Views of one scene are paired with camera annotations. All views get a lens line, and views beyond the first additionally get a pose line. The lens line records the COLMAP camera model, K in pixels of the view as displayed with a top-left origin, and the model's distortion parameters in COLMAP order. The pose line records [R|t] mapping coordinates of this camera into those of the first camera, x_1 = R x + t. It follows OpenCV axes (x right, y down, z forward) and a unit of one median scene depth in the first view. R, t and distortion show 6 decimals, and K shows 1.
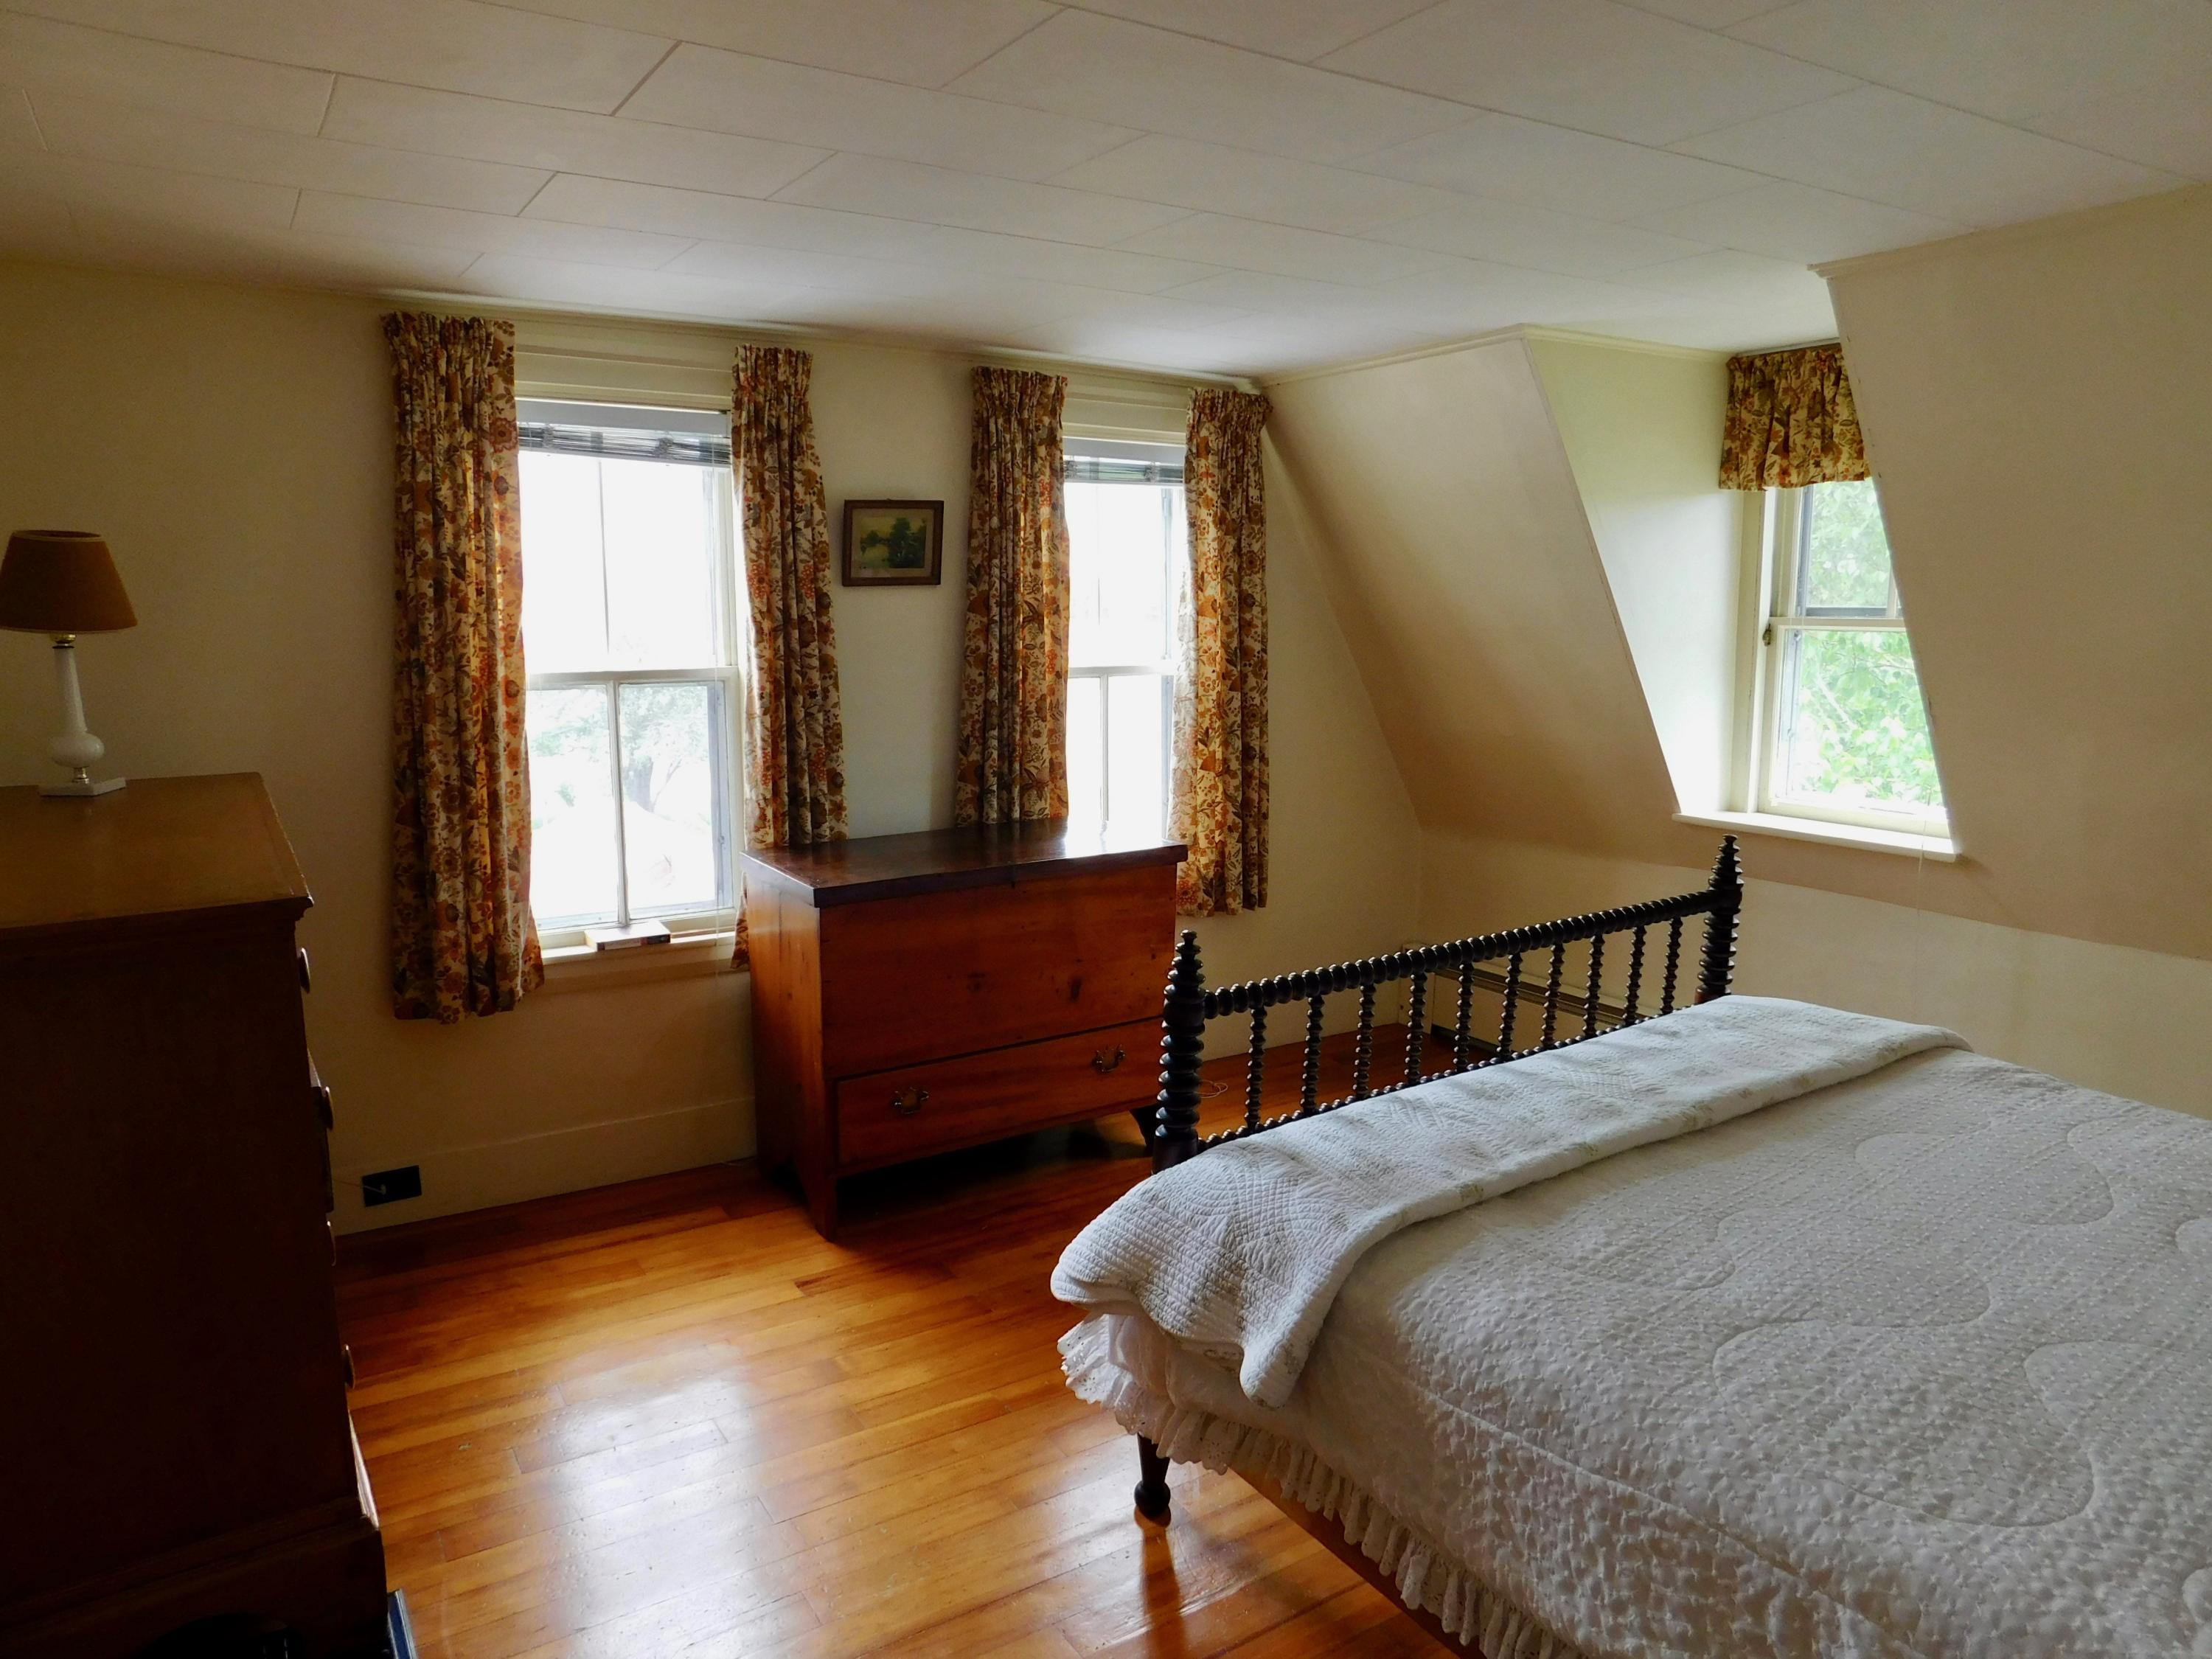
lens RADIAL K [[1470.5, 0, 1096.7], [0, 1470.5, 823.6], [0, 0, 1]] dist [-0.068103, 0.052856]
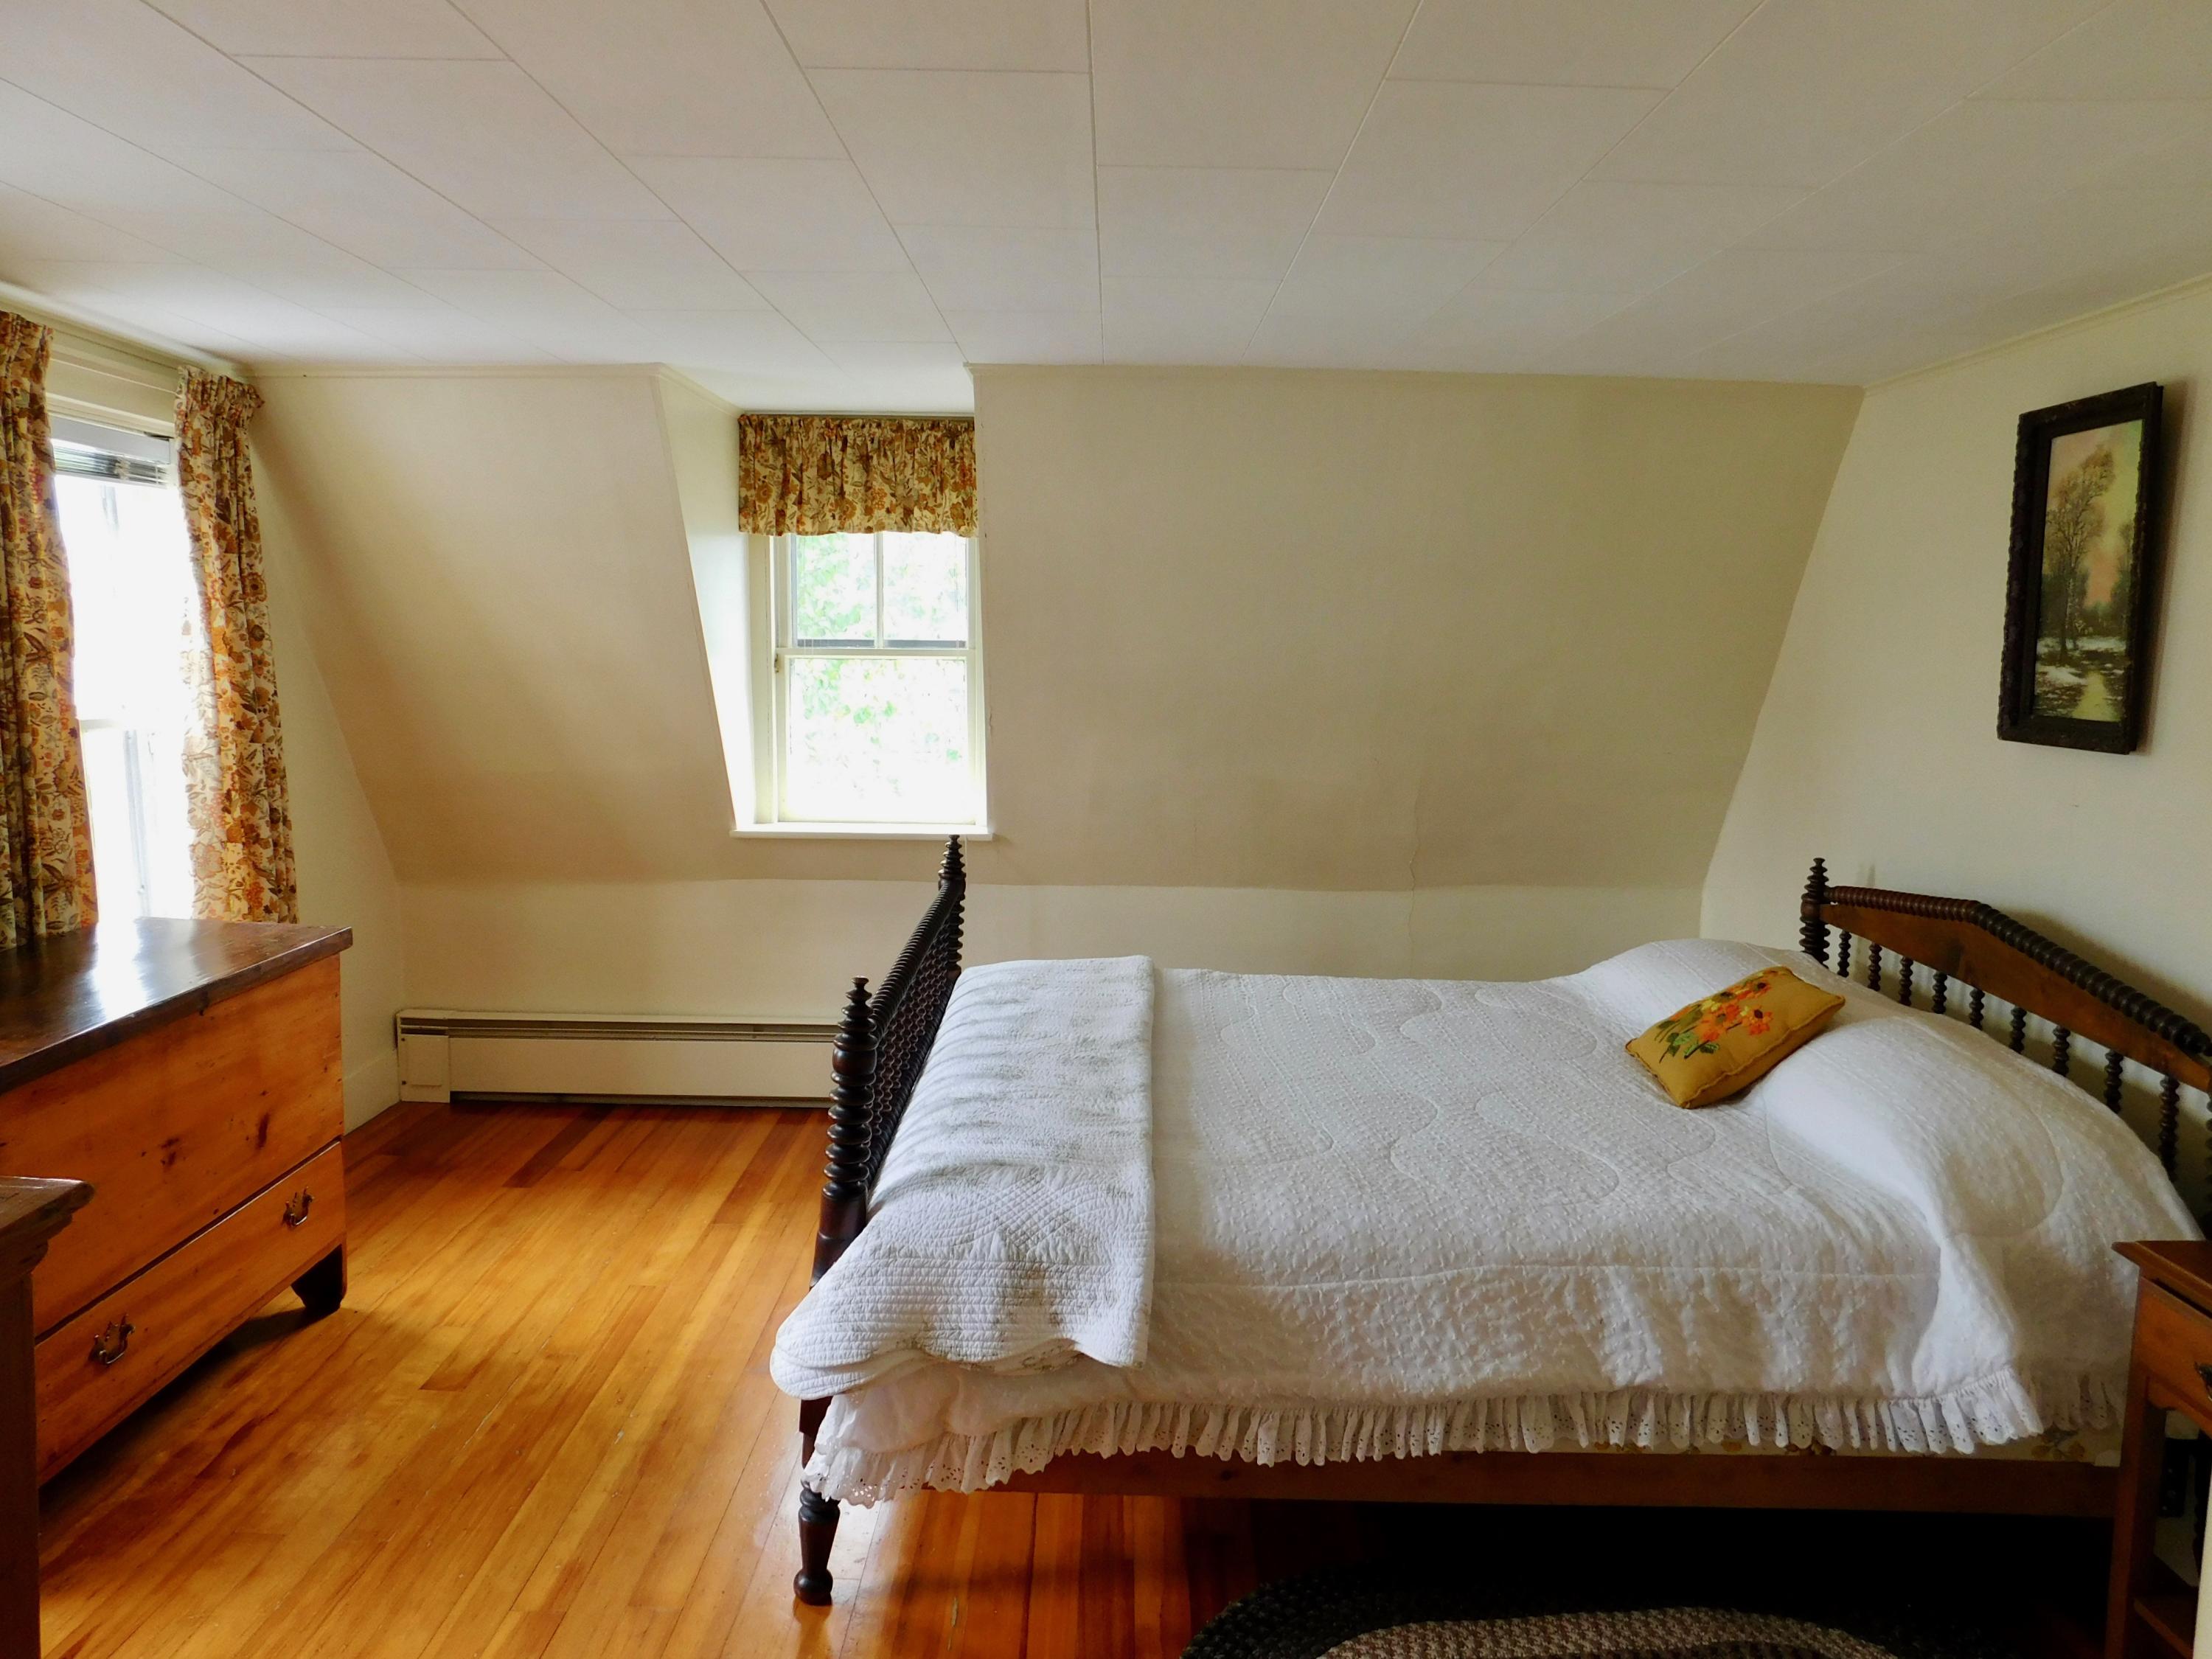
lens RADIAL K [[1470.5, 0, 1101.6], [0, 1470.5, 826.8], [0, 0, 1]] dist [-0.068103, 0.052856]
pose [[0.537941, -0.102762, 0.836696, -0.380078], [0.115219, 0.992190, 0.047782, -0.031323], [-0.835071, 0.070699, 0.545580, 0.188060]]
